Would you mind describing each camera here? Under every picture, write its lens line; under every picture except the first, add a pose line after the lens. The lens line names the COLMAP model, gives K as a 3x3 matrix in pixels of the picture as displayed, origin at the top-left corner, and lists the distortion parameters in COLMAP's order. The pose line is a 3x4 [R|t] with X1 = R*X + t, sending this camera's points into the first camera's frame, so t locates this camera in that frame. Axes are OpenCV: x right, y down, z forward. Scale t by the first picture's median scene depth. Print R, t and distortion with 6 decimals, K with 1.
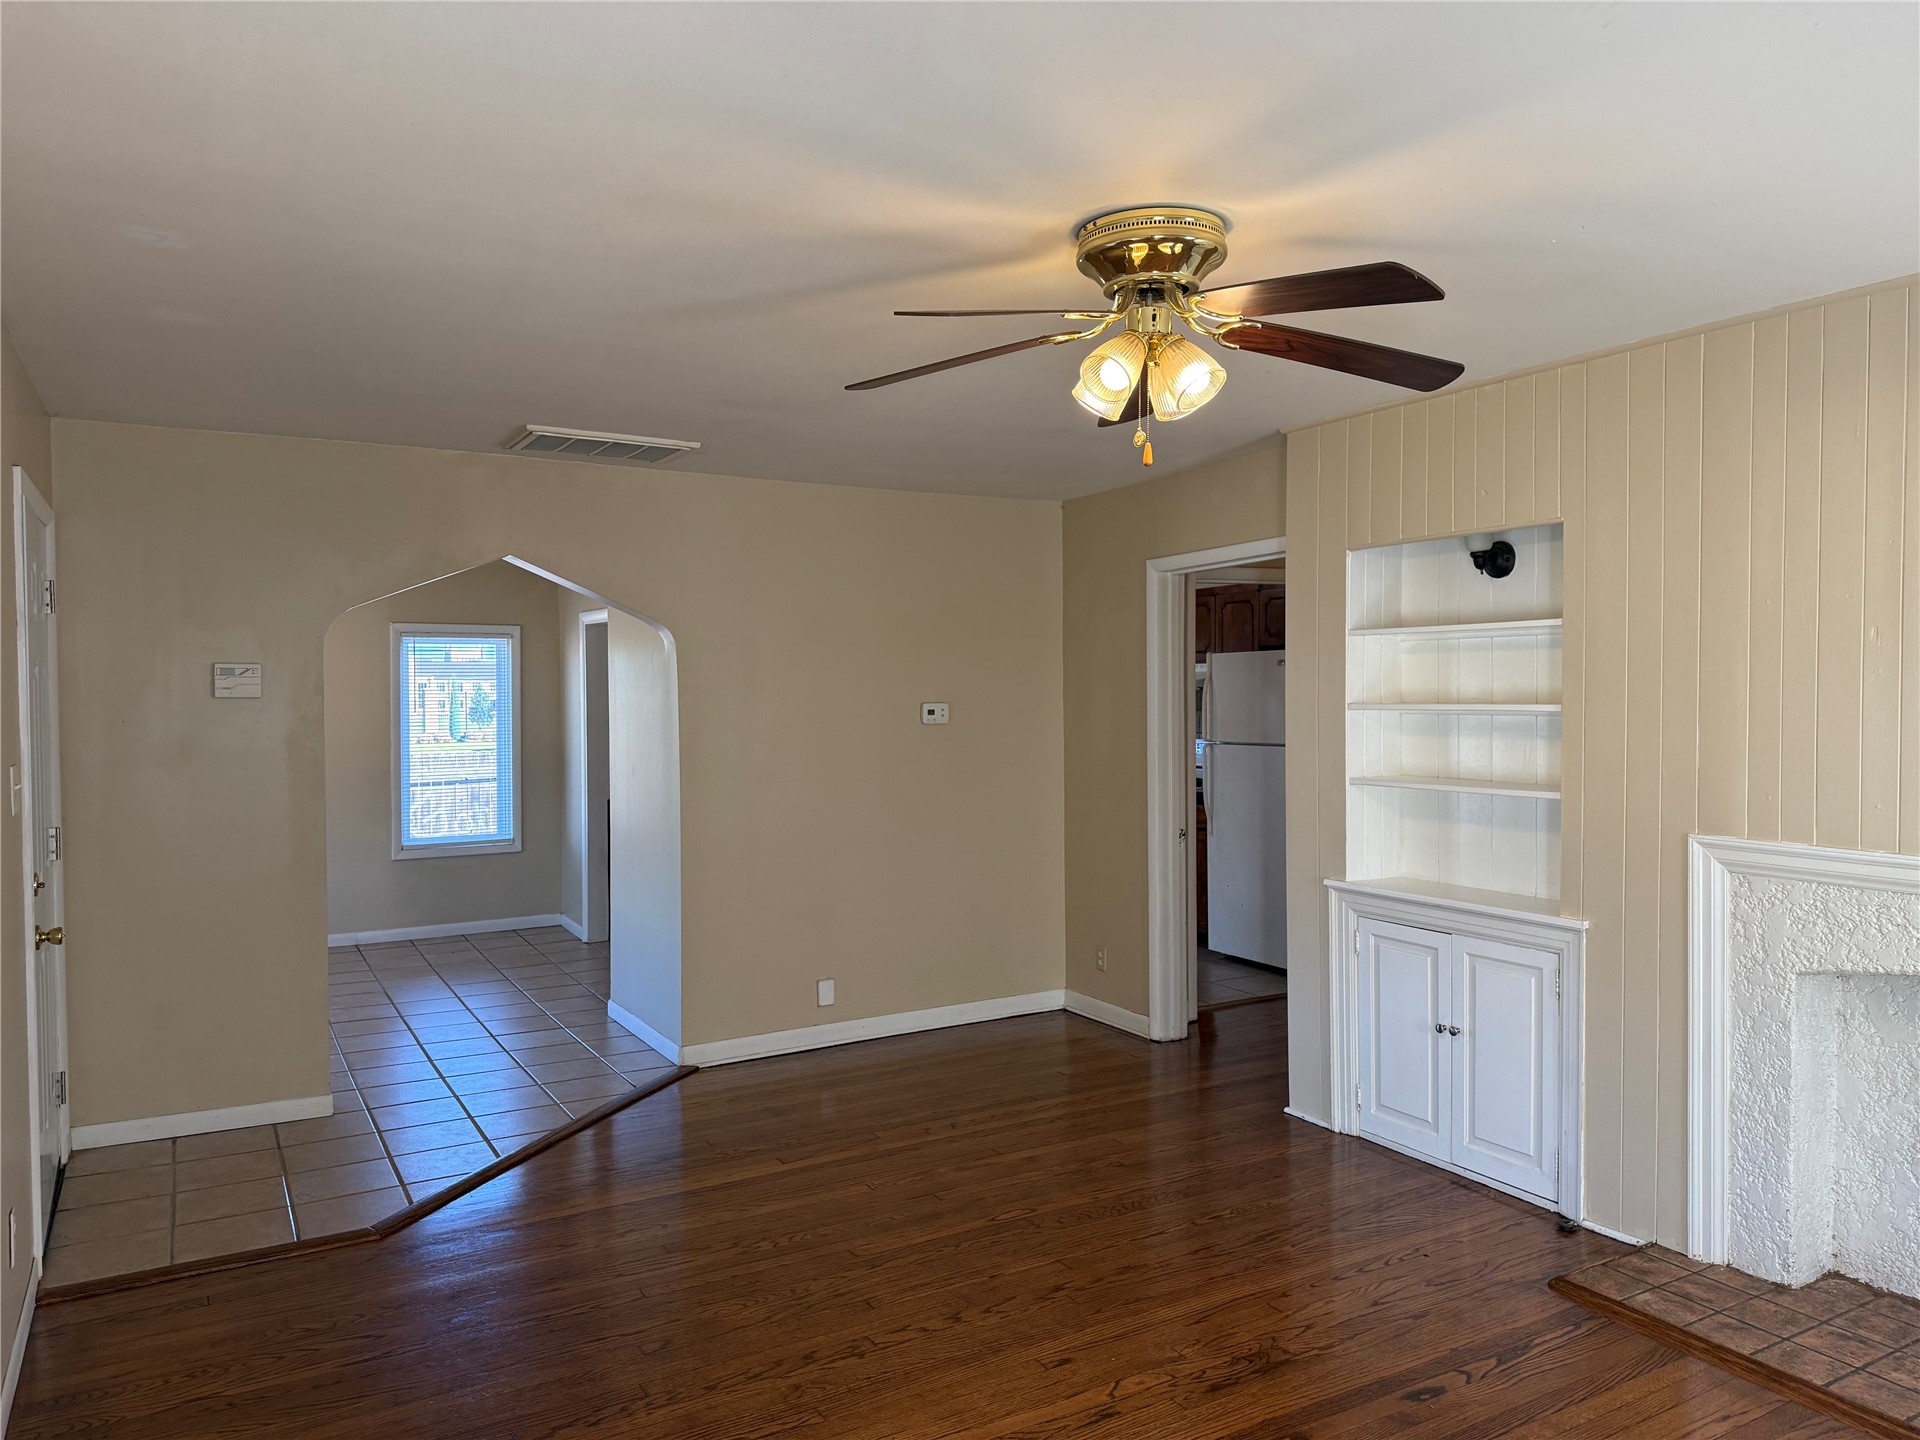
lens RADIAL K [[1350.3, 0, 960.0], [0, 1350.3, 720.0], [0, 0, 1]] dist [0.002481, -0.002373]
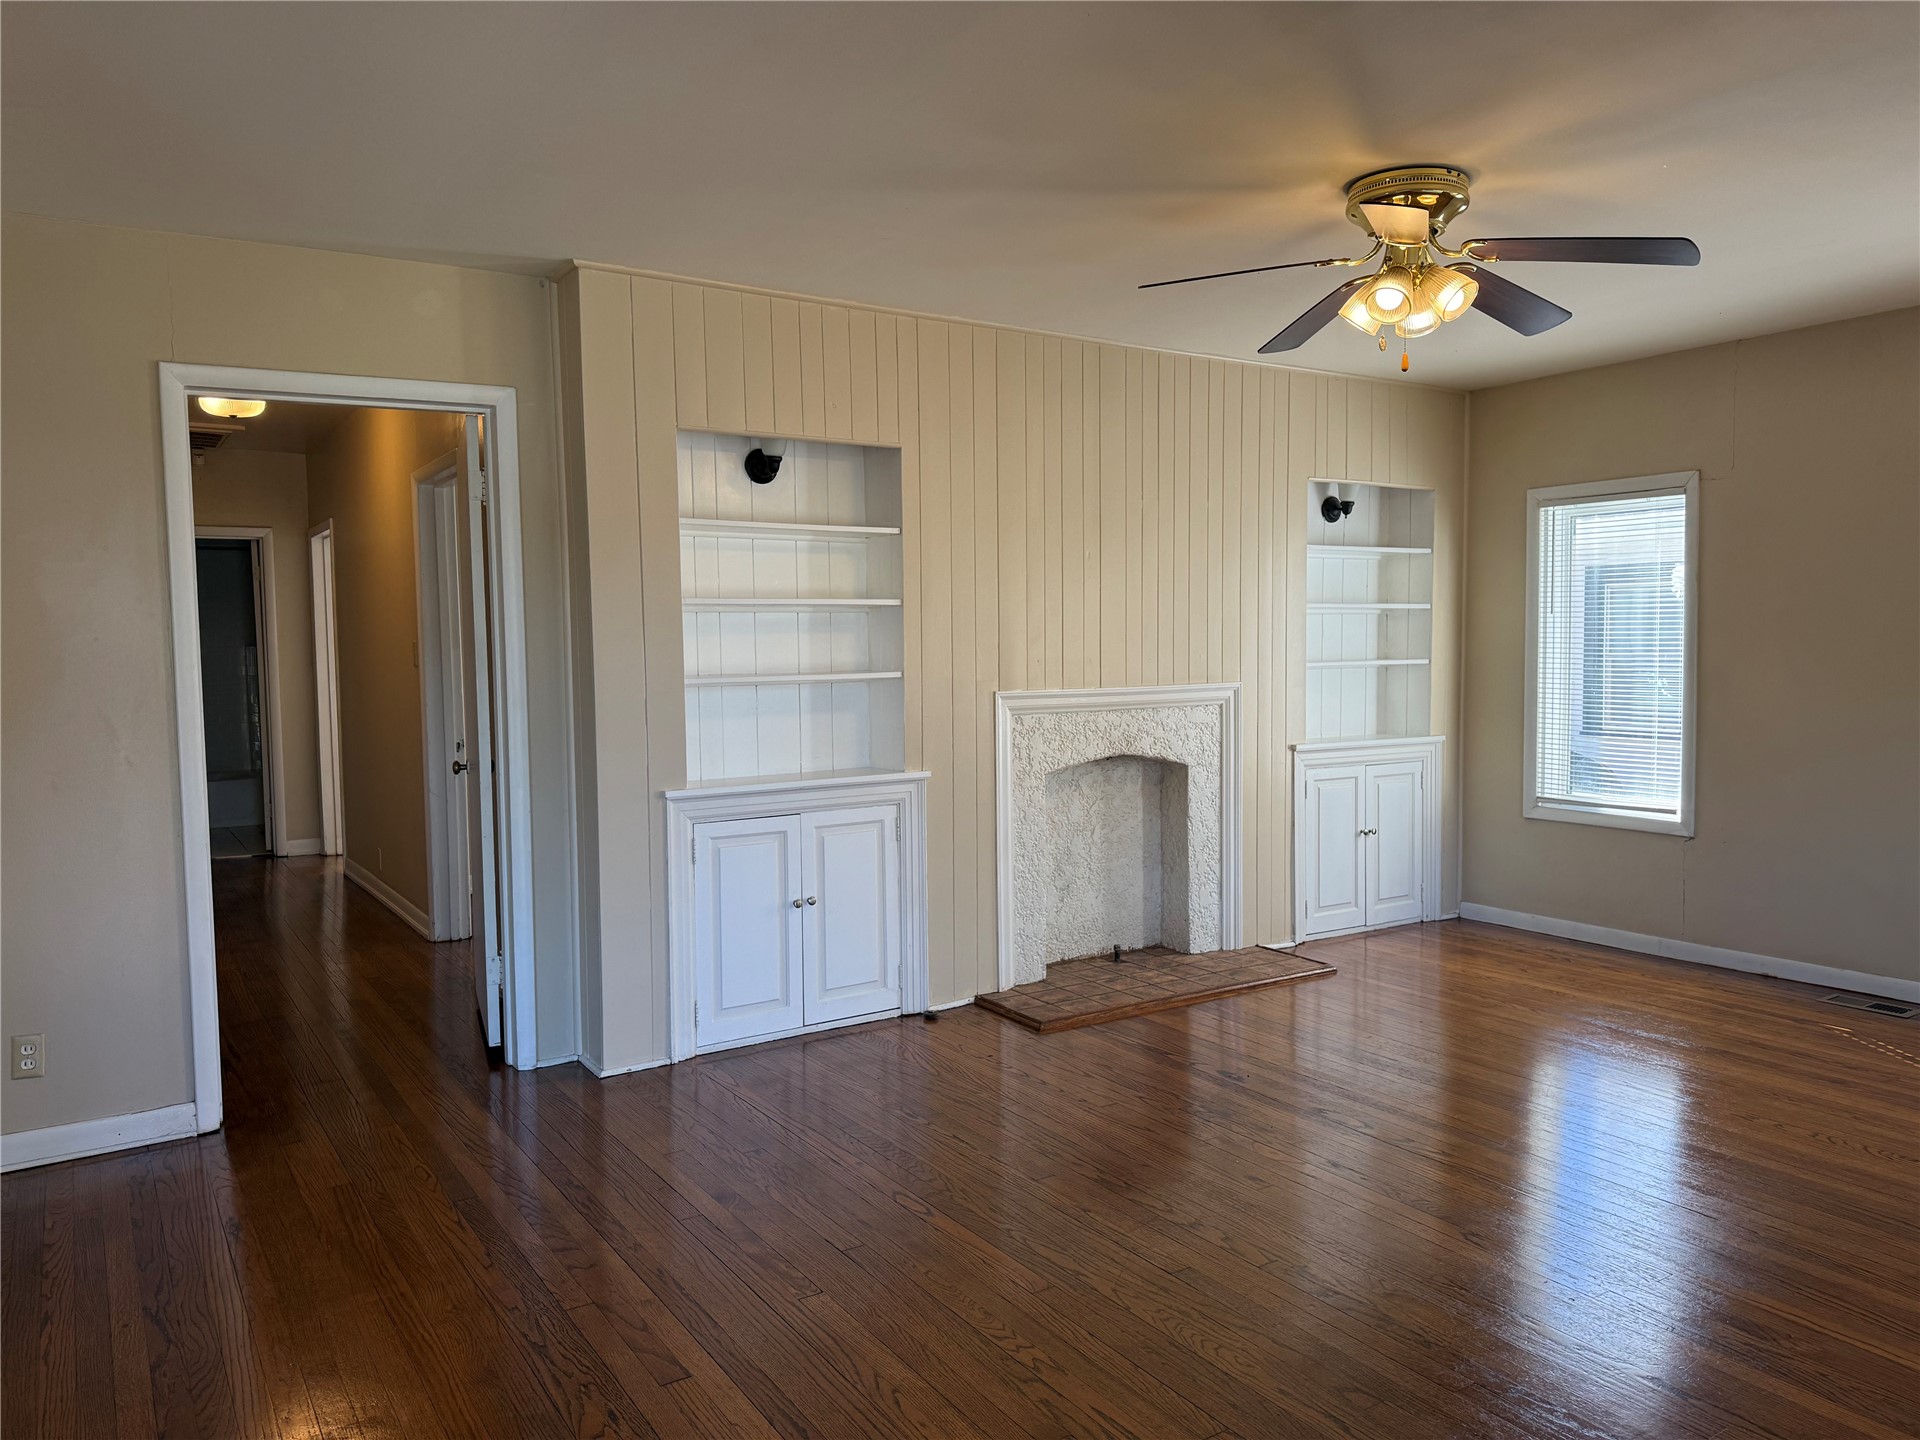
lens RADIAL K [[1338.6, 0, 960.9], [0, 1338.6, 727.1], [0, 0, 1]] dist [0.146190, -0.227472]
pose [[-0.061752, -0.057351, 0.996442, -0.759700], [0.037679, 0.997502, 0.059747, 0.032782], [-0.997380, 0.041235, -0.059437, 1.004446]]
